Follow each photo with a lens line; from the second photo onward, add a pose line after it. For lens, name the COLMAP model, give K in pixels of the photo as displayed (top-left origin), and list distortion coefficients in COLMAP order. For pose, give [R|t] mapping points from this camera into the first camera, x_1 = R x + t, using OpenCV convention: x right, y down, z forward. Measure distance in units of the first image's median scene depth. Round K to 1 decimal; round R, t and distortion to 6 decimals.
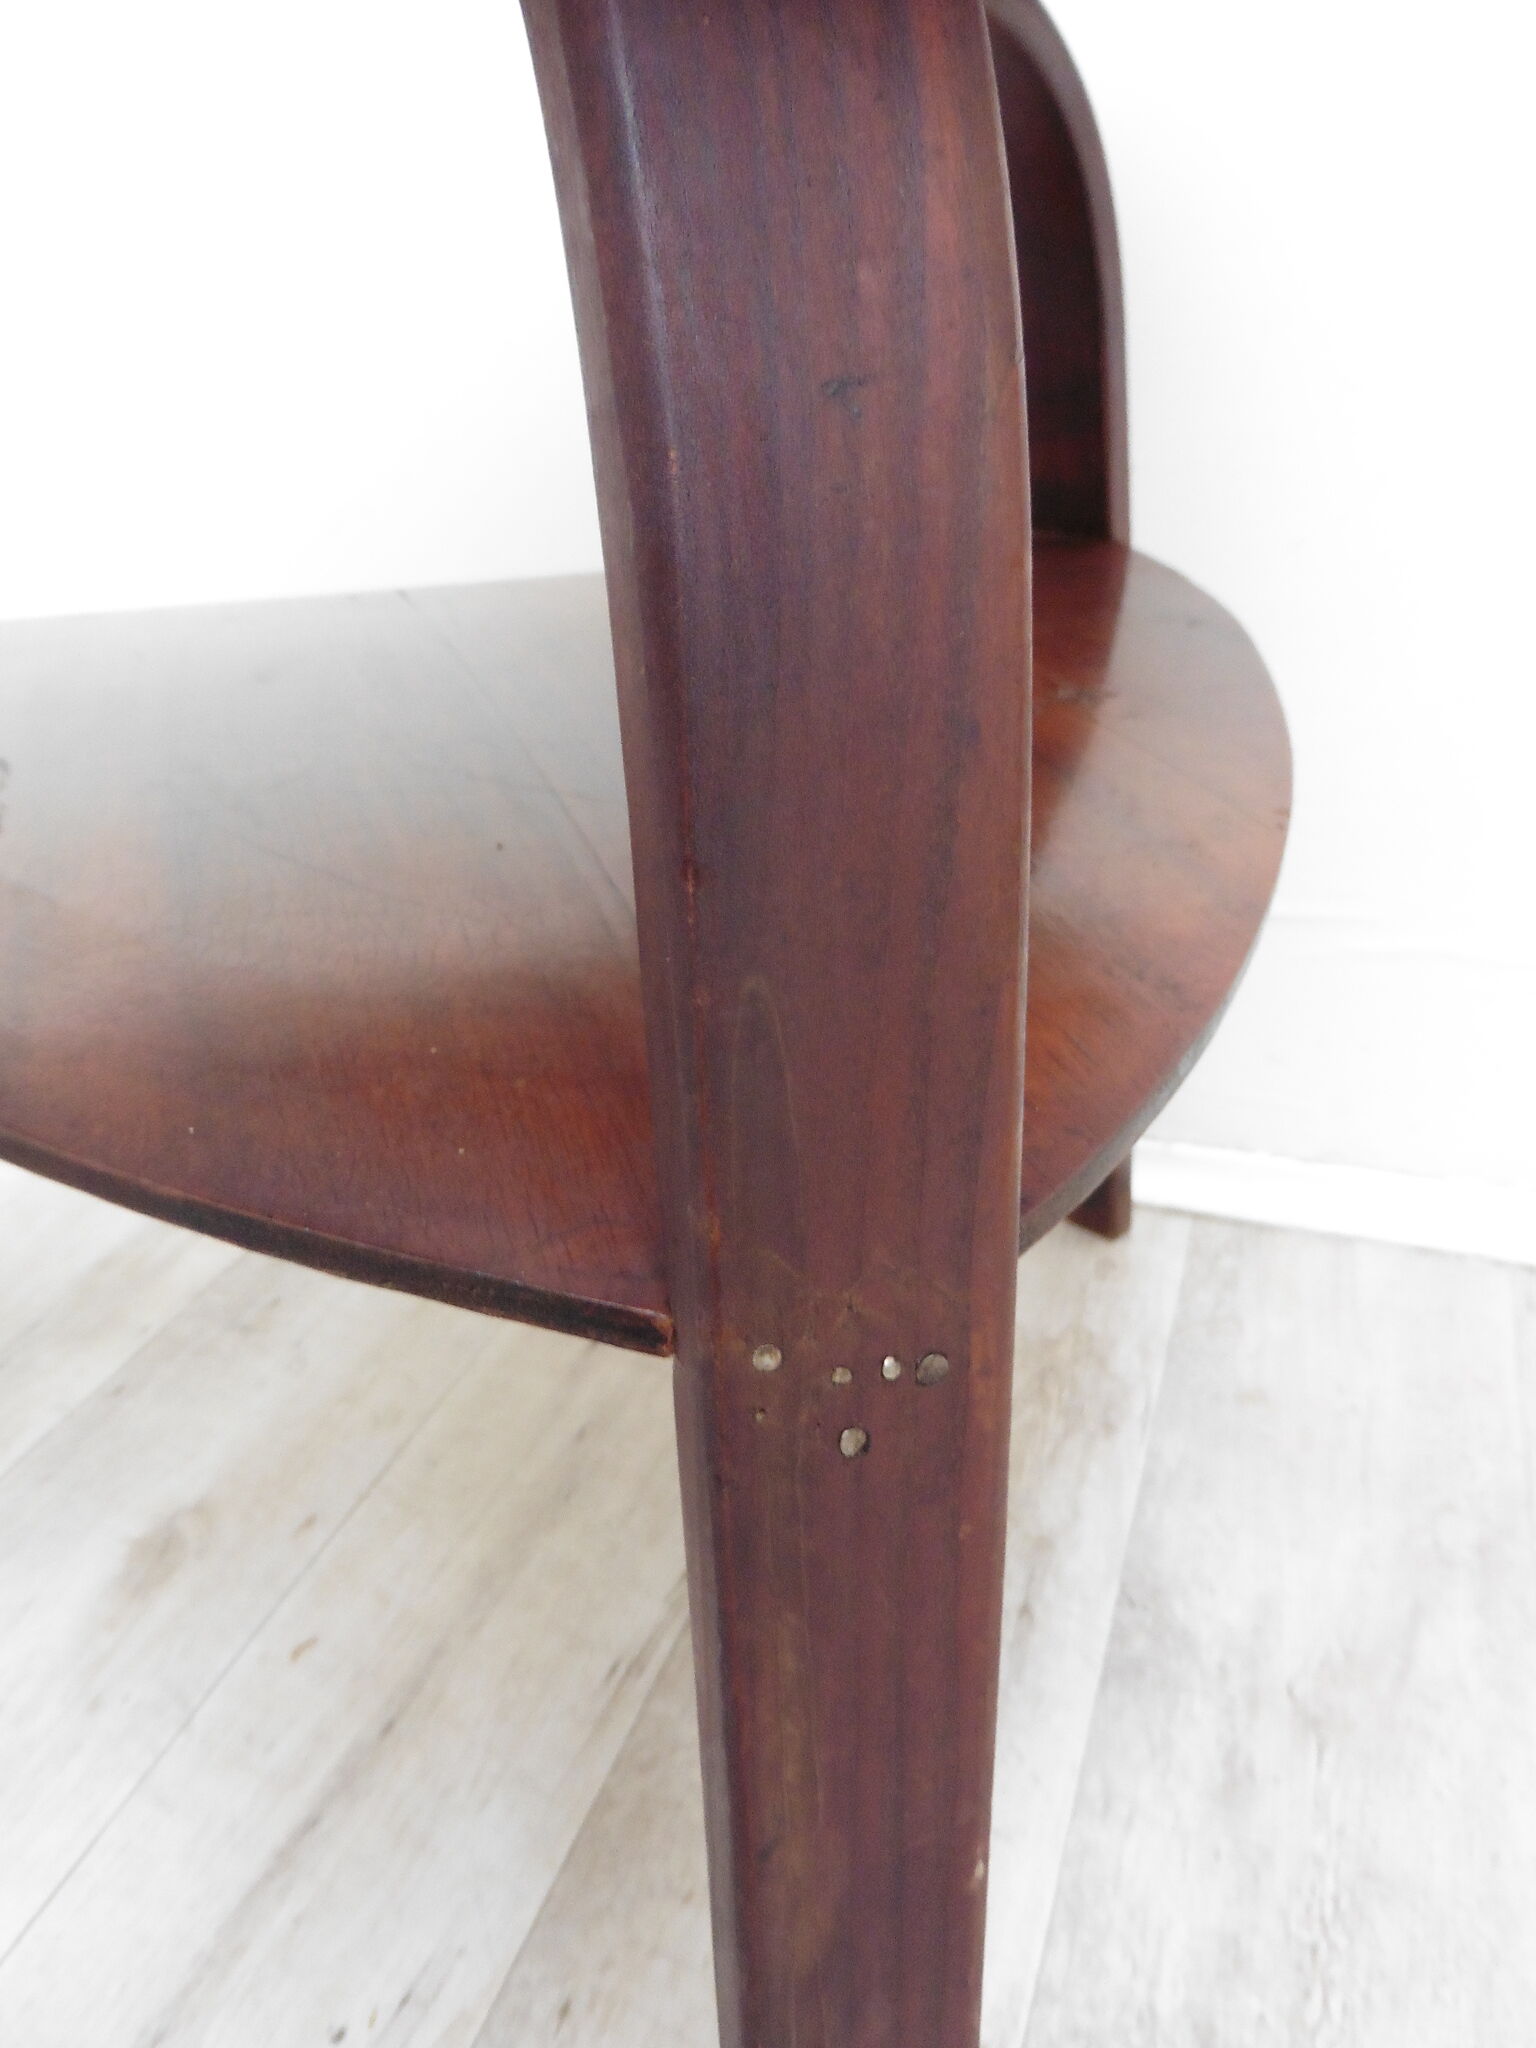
lens RADIAL K [[1678.0, 0, 762.1], [0, 1678.0, 1023.5], [0, 0, 1]] dist [-0.024806, 0.001149]
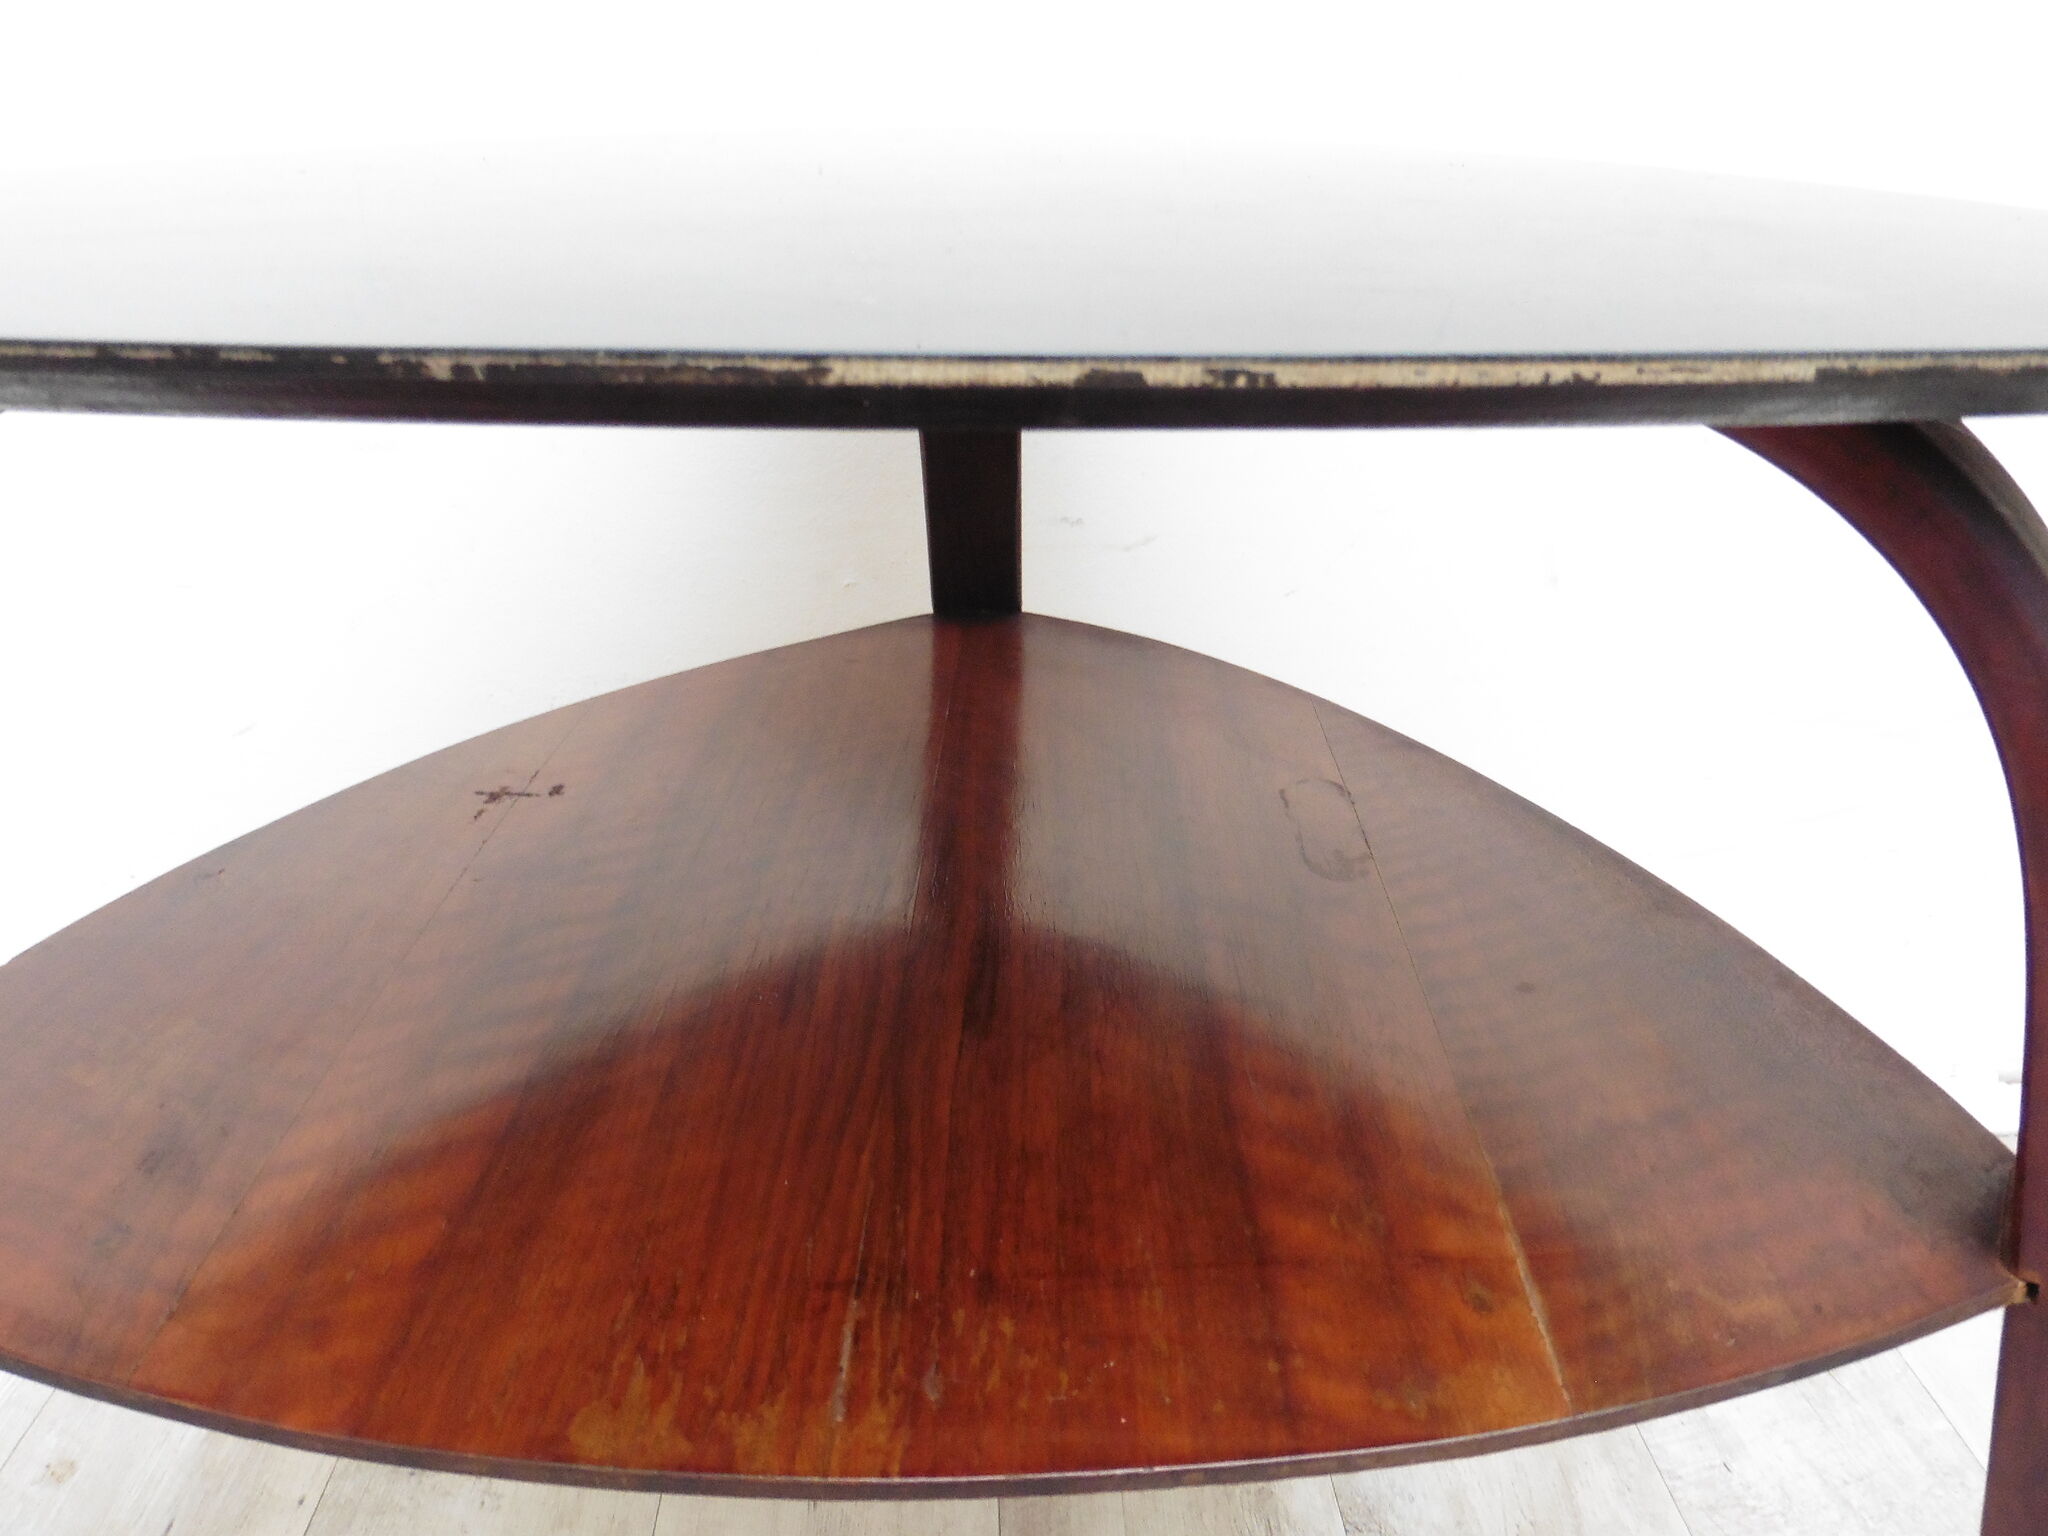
lens RADIAL K [[1678.0, 0, 1028.8], [0, 1678.0, 771.9], [0, 0, 1]] dist [-0.024806, 0.001149]
pose [[0.931082, -0.118136, 0.345153, -0.338912], [0.140502, 0.989255, -0.040422, -0.163728], [-0.336669, 0.086131, 0.937676, -0.061839]]
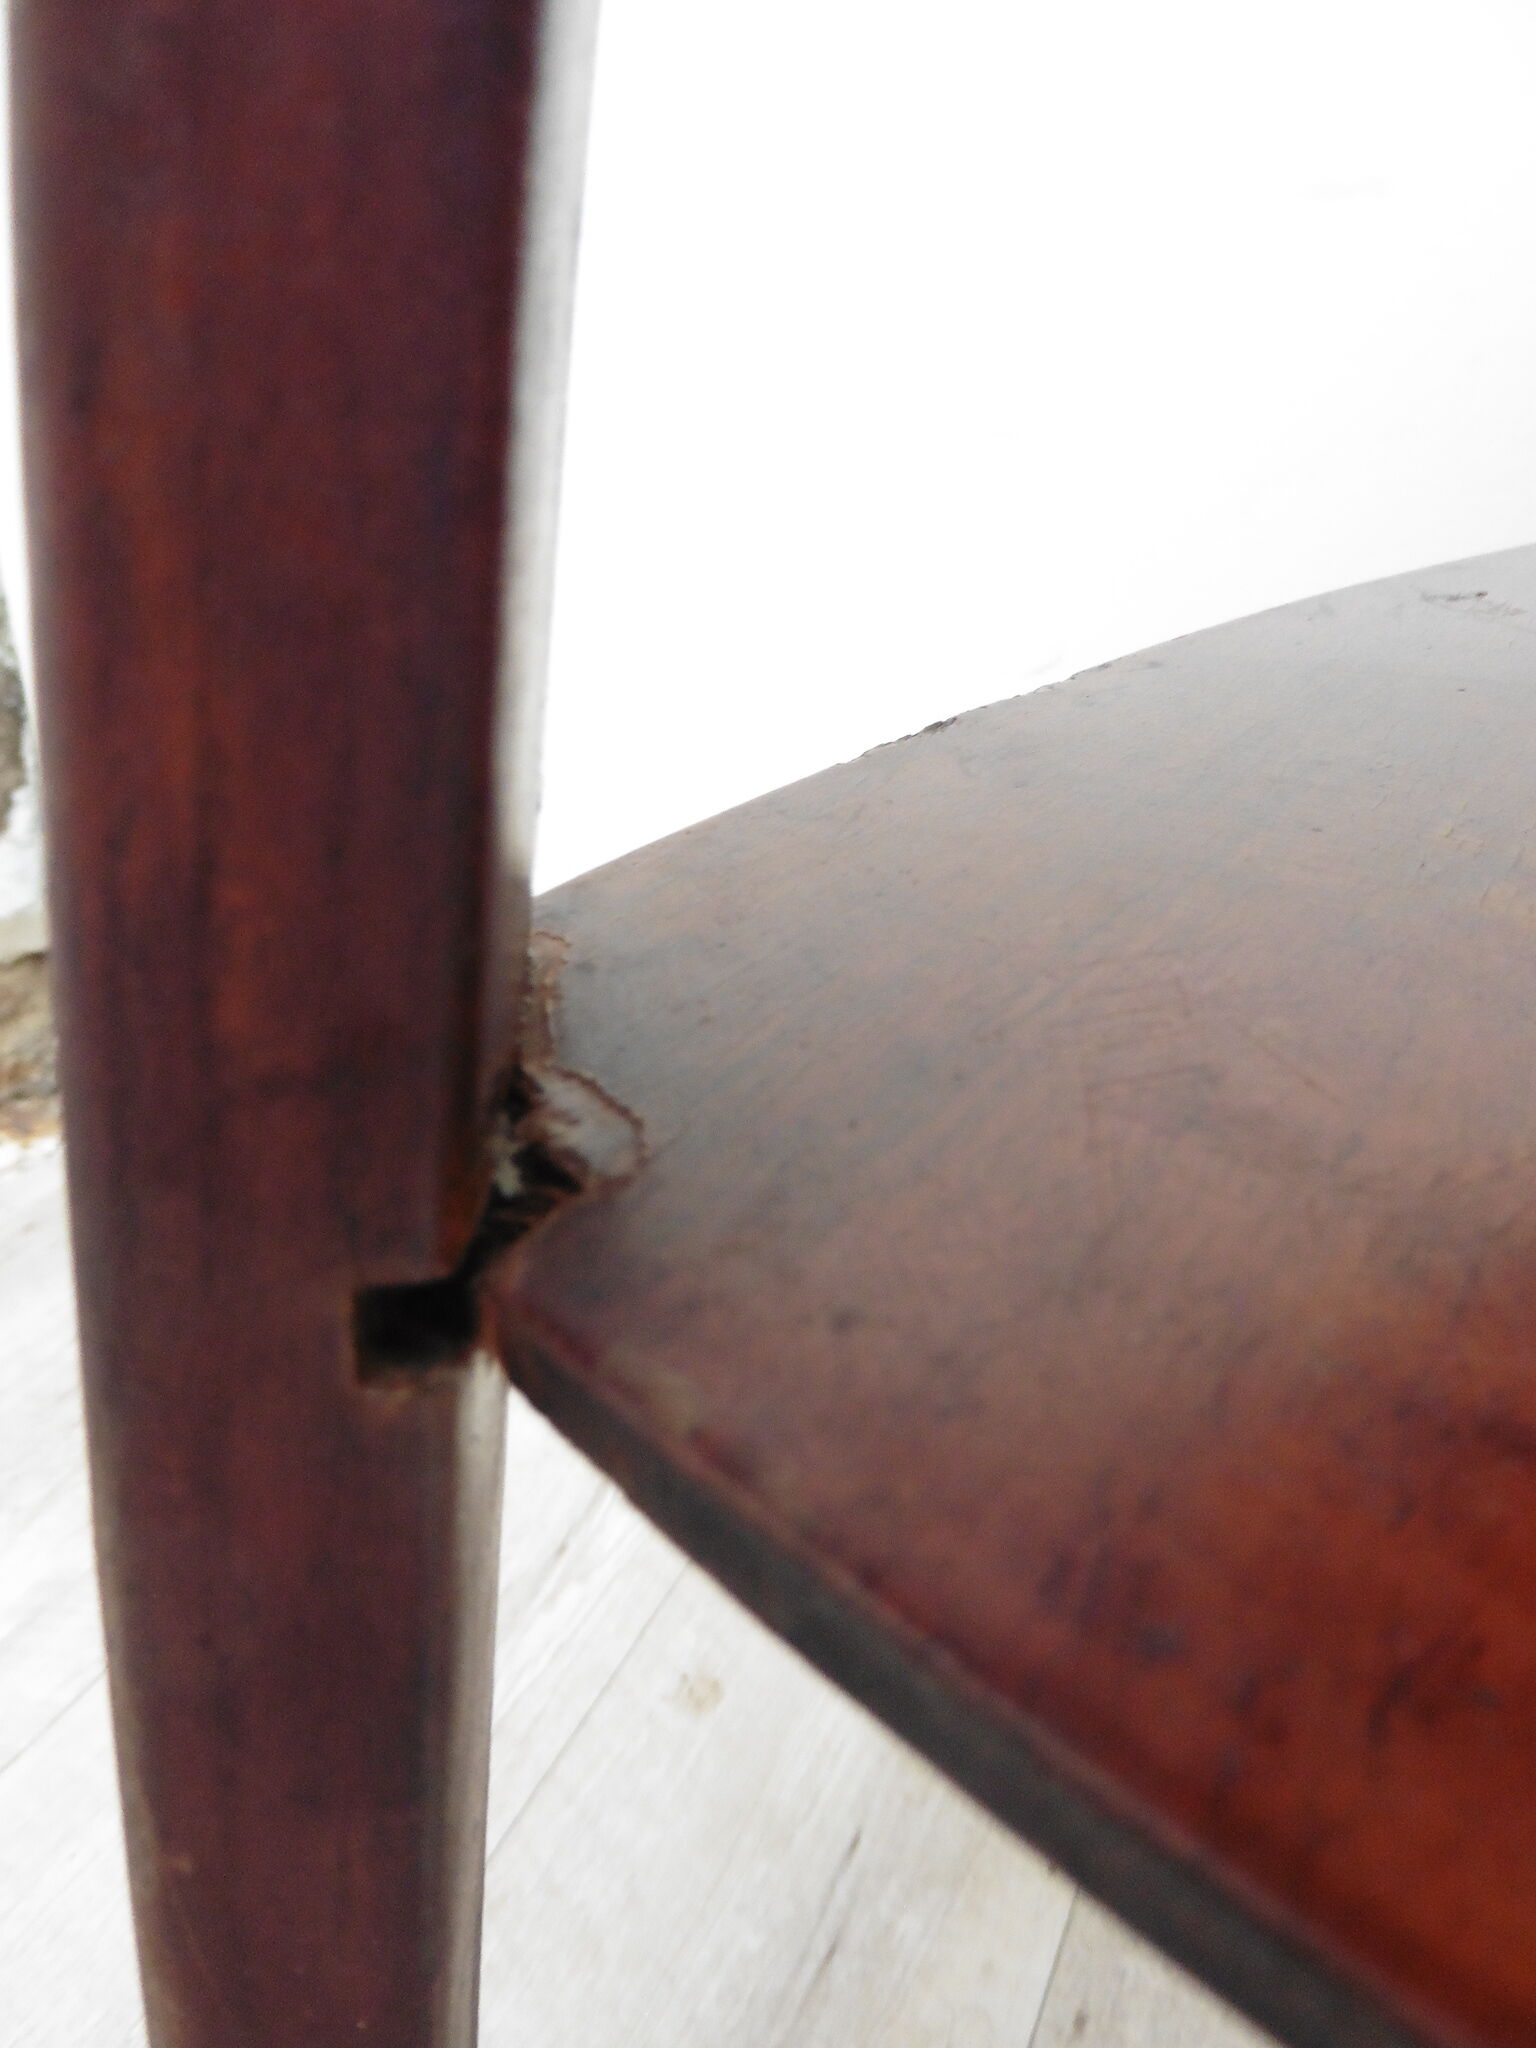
lens RADIAL K [[1678.0, 0, 769.2], [0, 1678.0, 1020.5], [0, 0, 1]] dist [-0.024806, 0.001149]
pose [[0.997134, 0.024887, -0.071445, -0.559278], [-0.027947, 0.998720, -0.042149, -0.102309], [0.070304, 0.044025, 0.996554, 0.531787]]
